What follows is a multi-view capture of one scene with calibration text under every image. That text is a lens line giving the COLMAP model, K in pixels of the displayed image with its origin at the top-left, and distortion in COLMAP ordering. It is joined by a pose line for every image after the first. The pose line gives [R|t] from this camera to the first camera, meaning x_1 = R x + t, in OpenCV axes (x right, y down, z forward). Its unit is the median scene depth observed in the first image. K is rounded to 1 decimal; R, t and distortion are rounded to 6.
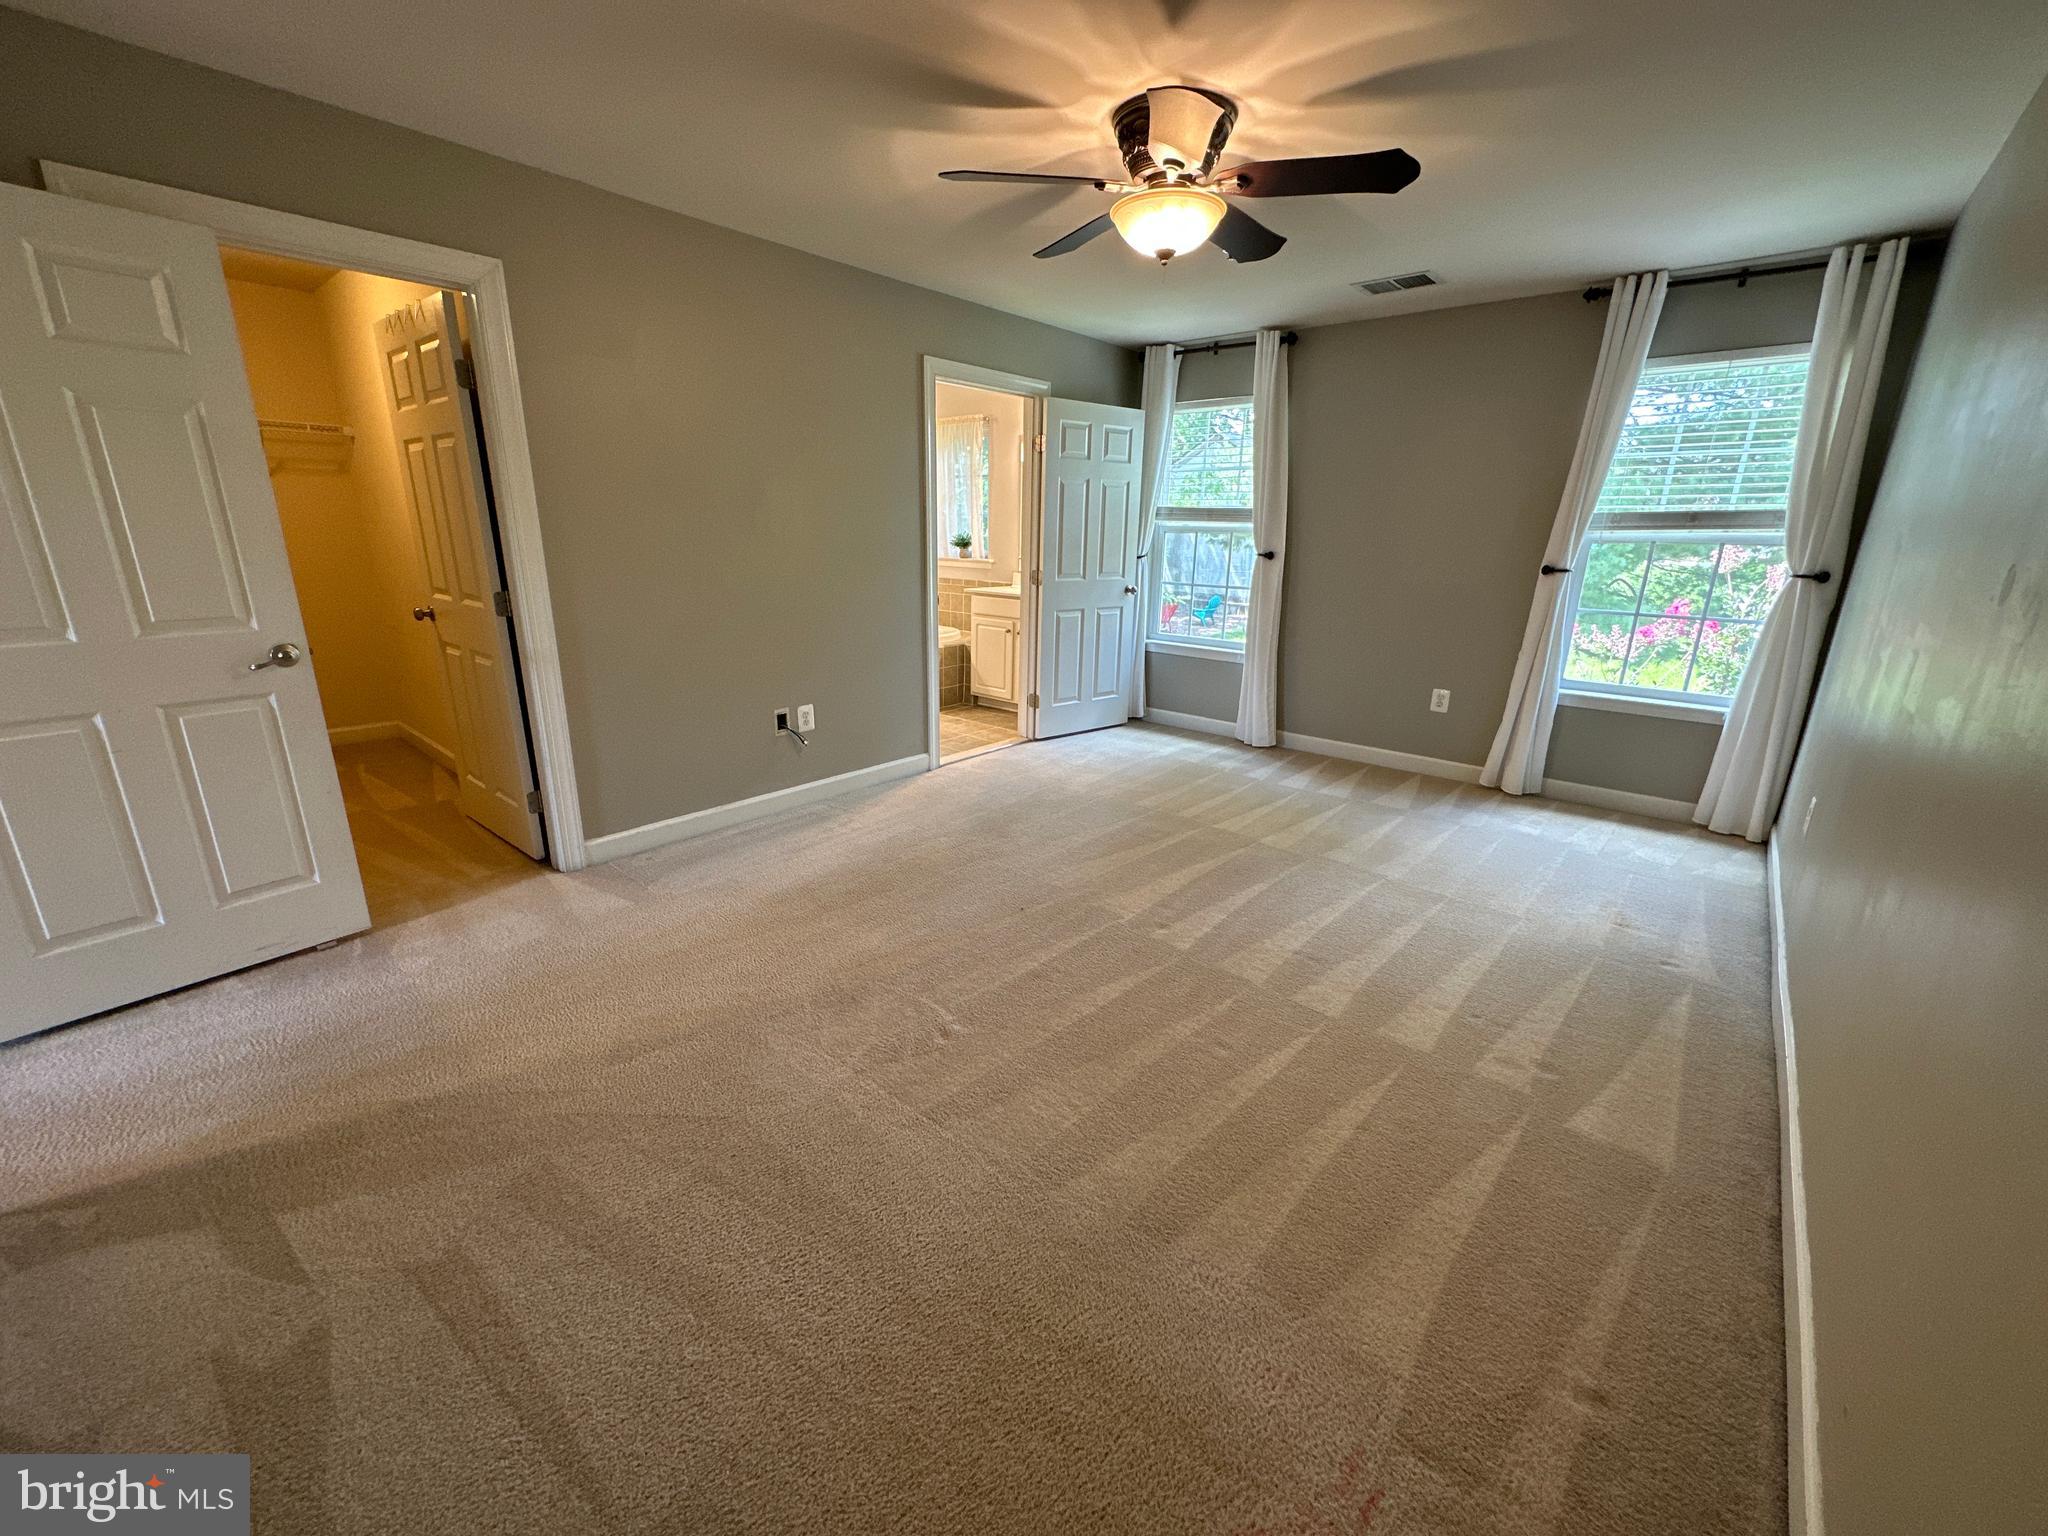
lens RADIAL K [[818.5, 0, 1022.2], [0, 818.5, 774.8], [0, 0, 1]] dist [-0.002517, -0.000089]
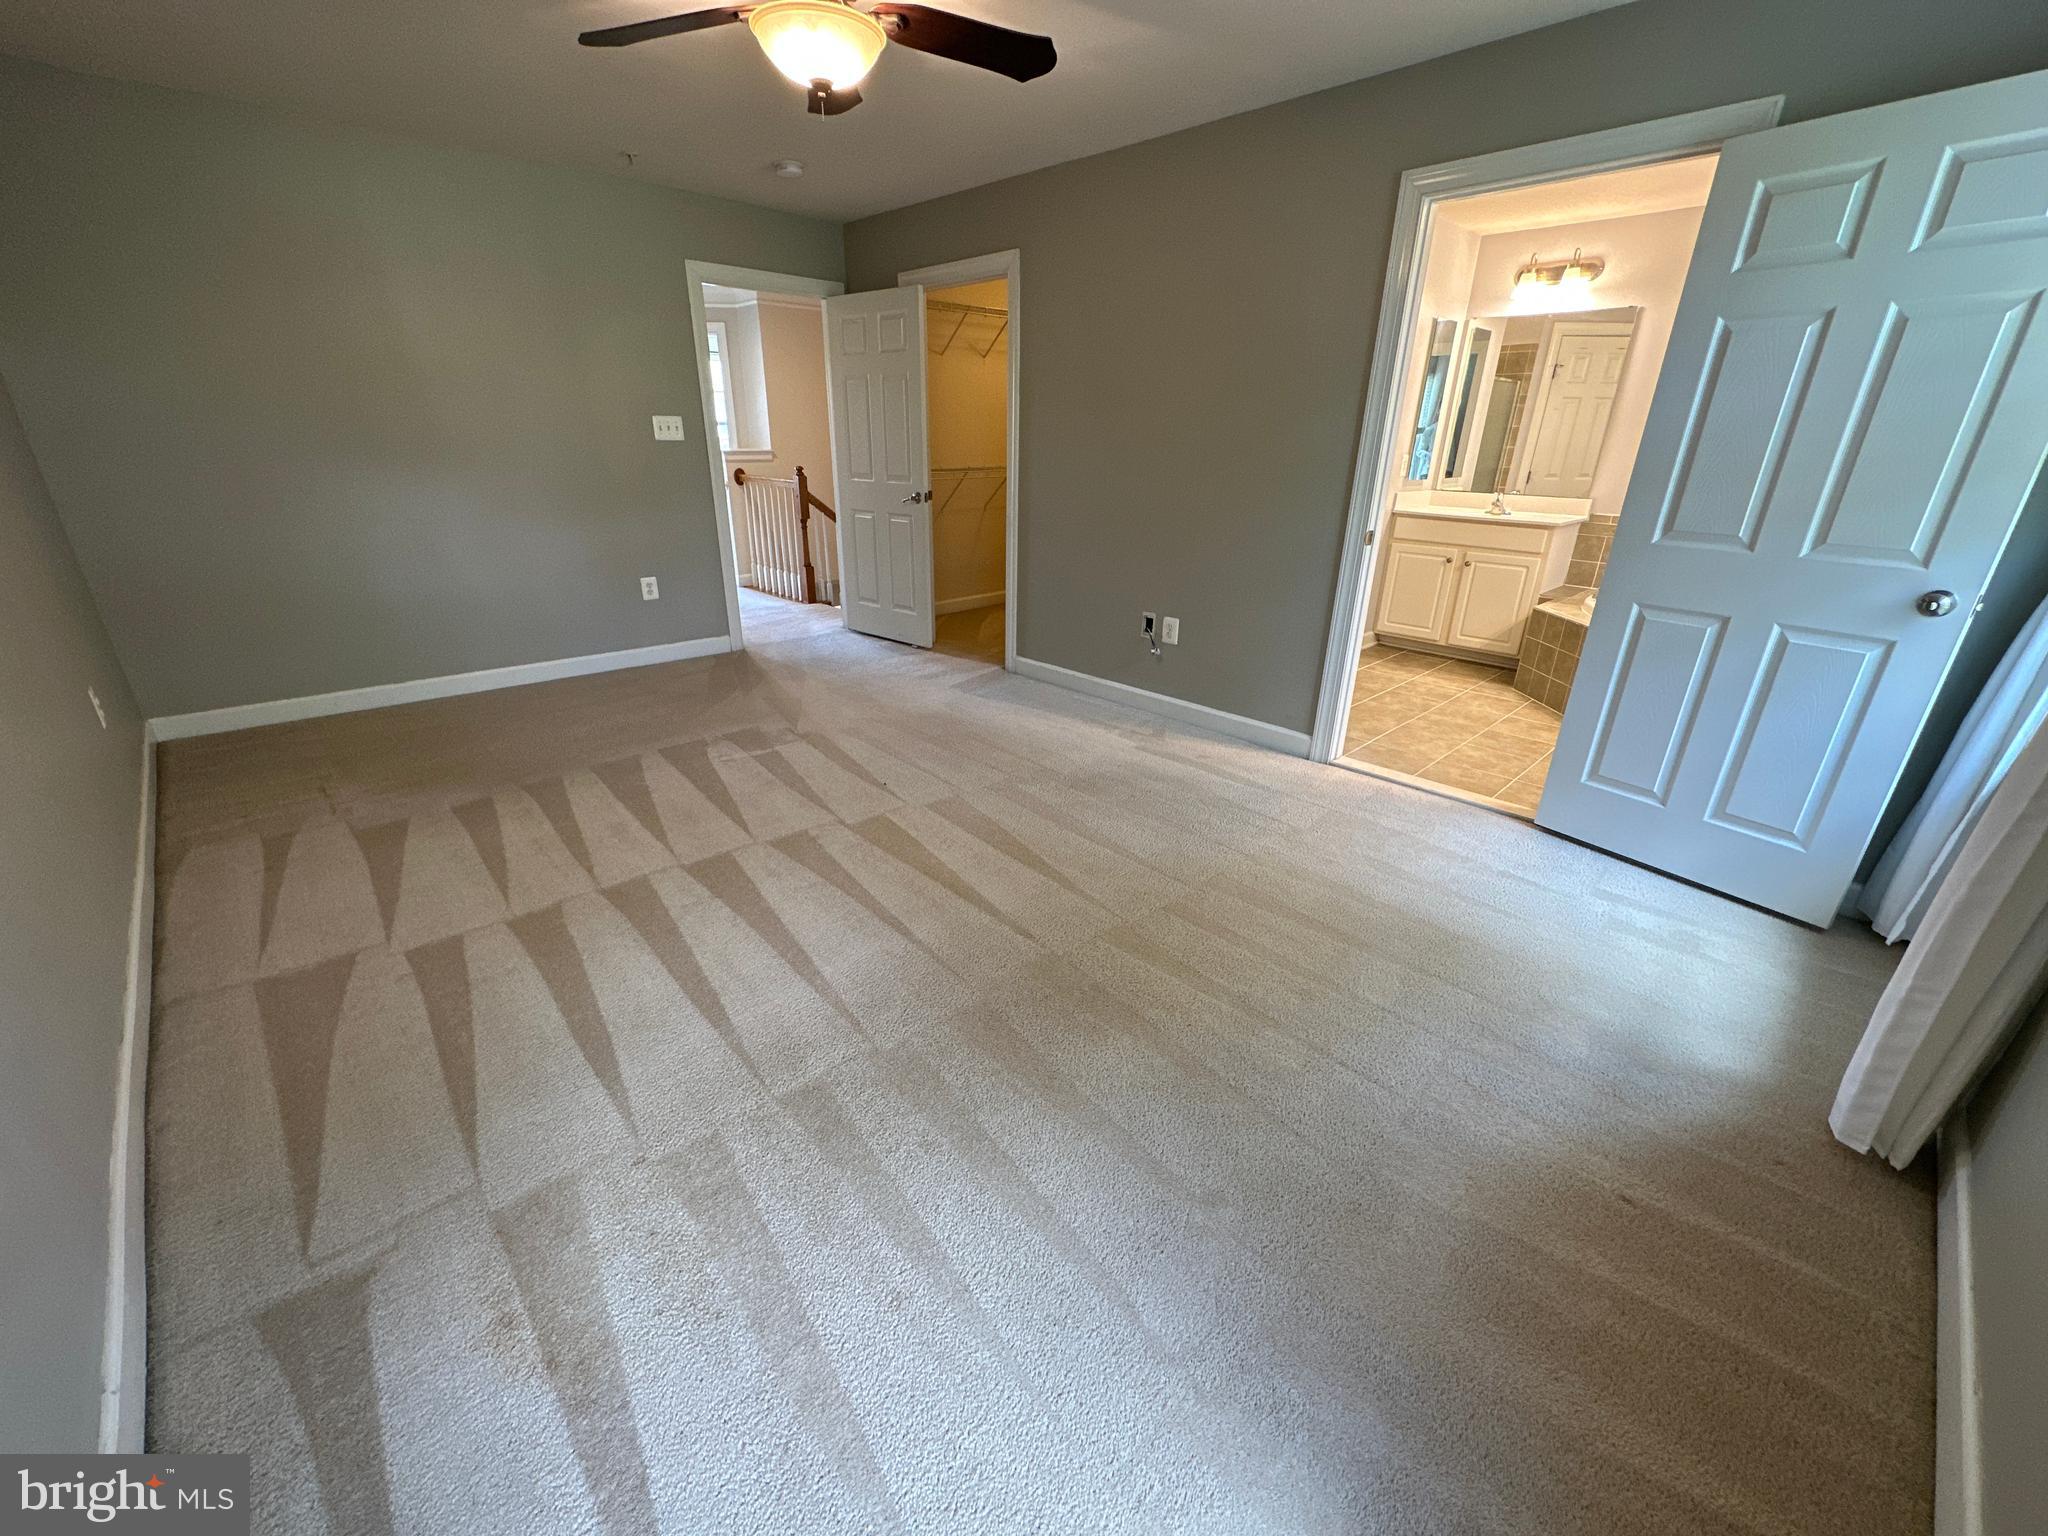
lens RADIAL K [[818.5, 0, 1023.1], [0, 818.5, 768.2], [0, 0, 1]] dist [-0.002517, -0.000089]
pose [[-0.093166, 0.360007, -0.928286, 0.742337], [-0.300620, 0.878657, 0.370931, -0.238753], [0.949183, 0.313620, 0.026364, 0.857445]]
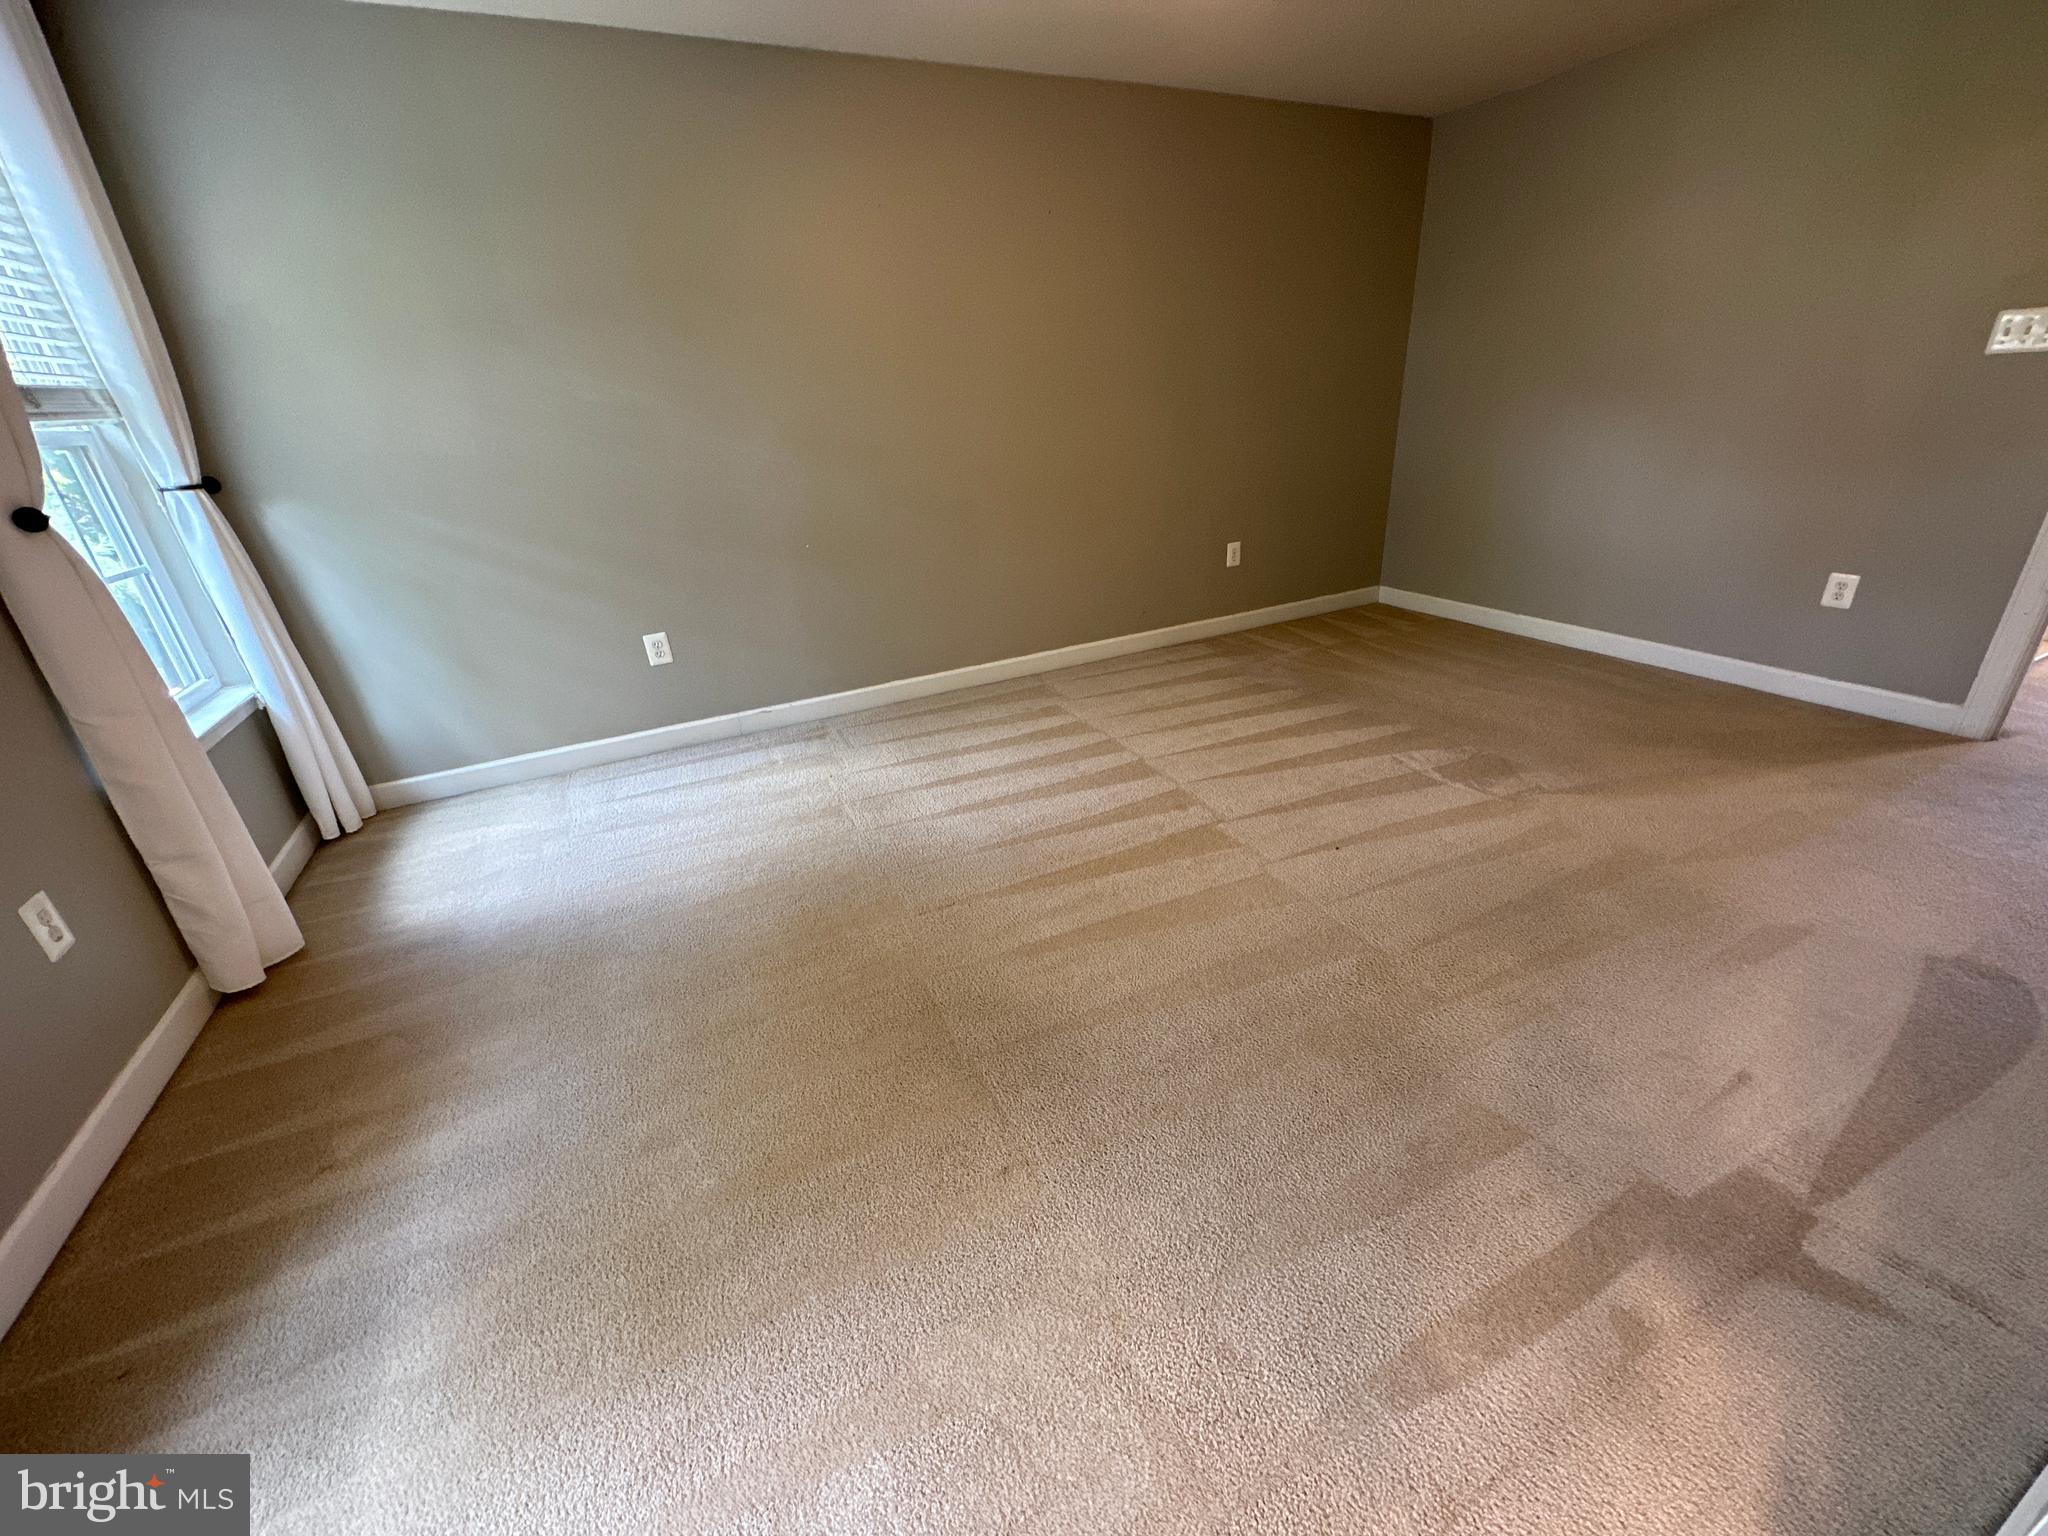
lens RADIAL K [[818.5, 0, 1026.6], [0, 818.5, 763.0], [0, 0, 1]] dist [-0.002517, -0.000089]
pose [[-0.915147, -0.123692, 0.383676, -0.005978], [0.159899, 0.762309, 0.627150, -0.353179], [-0.370053, 0.635283, -0.677847, 1.214510]]
